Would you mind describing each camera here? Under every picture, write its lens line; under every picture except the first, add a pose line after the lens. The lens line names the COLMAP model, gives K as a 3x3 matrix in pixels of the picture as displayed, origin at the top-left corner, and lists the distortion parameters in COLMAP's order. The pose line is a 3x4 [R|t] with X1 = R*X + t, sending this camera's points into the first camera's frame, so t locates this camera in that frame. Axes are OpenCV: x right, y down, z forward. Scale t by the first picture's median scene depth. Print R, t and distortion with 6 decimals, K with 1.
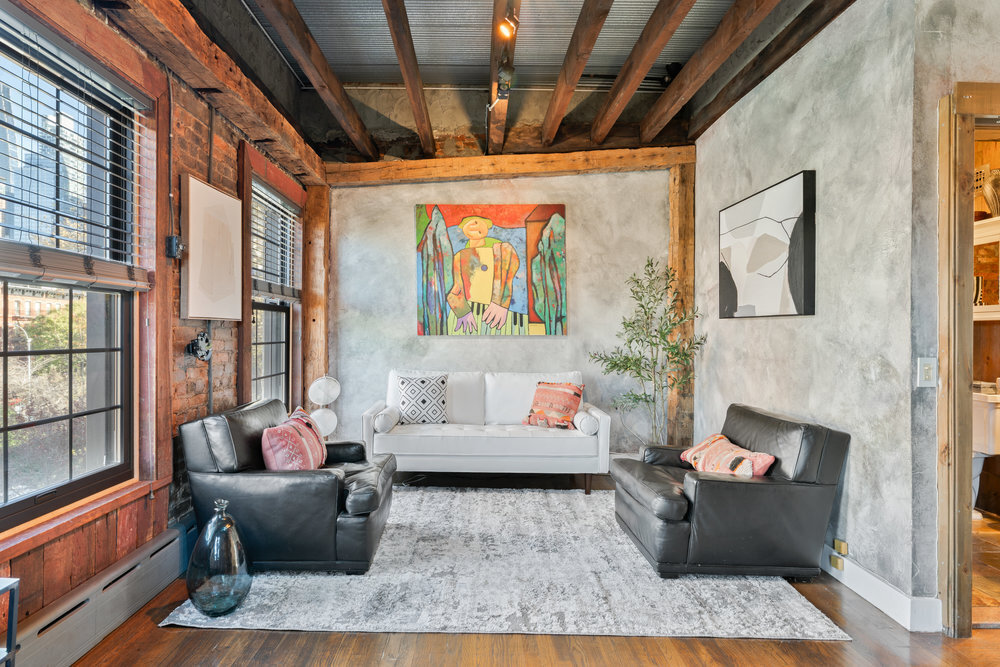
lens RADIAL K [[583.5, 0, 476.0], [0, 583.5, 336.1], [0, 0, 1]] dist [0.002884, -0.001521]
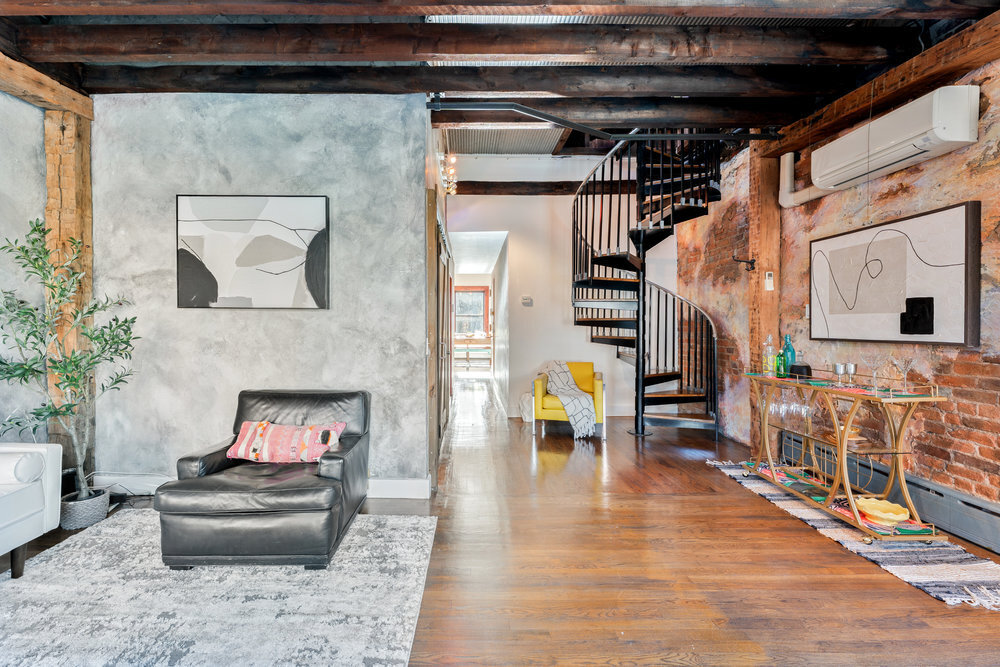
lens RADIAL K [[401.8, 0, 496.5], [0, 401.8, 332.4], [0, 0, 1]] dist [-0.001207, -0.000241]
pose [[-0.015083, -0.024759, 0.999580, -0.326439], [0.004253, 0.999683, 0.024826, -0.005565], [-0.999877, 0.004626, -0.014973, 0.638822]]
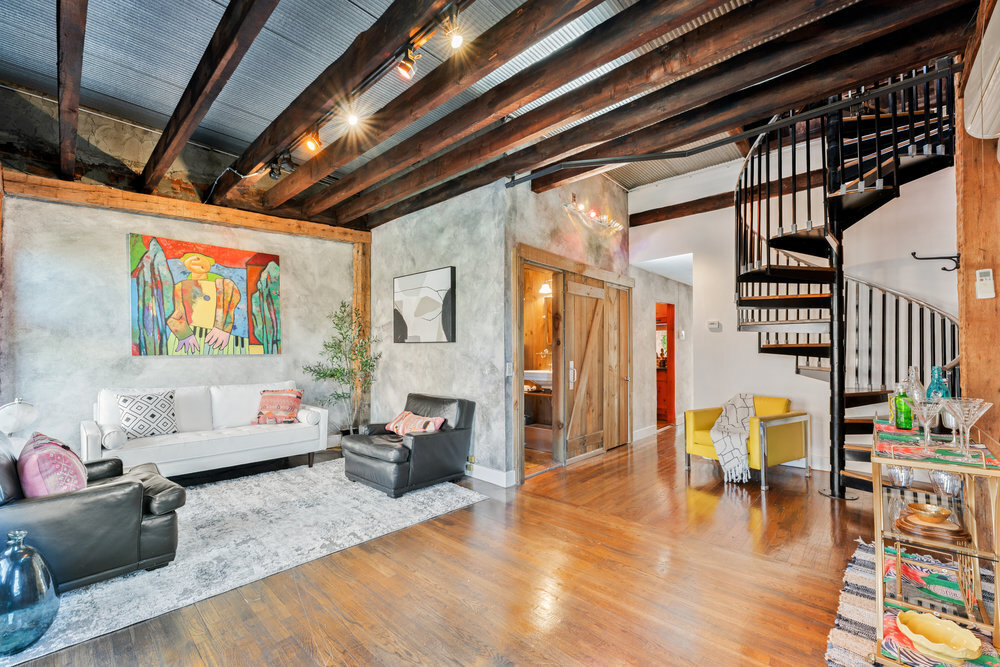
lens RADIAL K [[415.7, 0, 523.6], [0, 415.7, 350.1], [0, 0, 1]] dist [-0.001764, -0.000261]
pose [[0.650568, -0.003626, 0.759440, -0.309223], [0.008465, 0.999961, -0.002477, -0.005227], [-0.759401, 0.008040, 0.650573, -0.054895]]
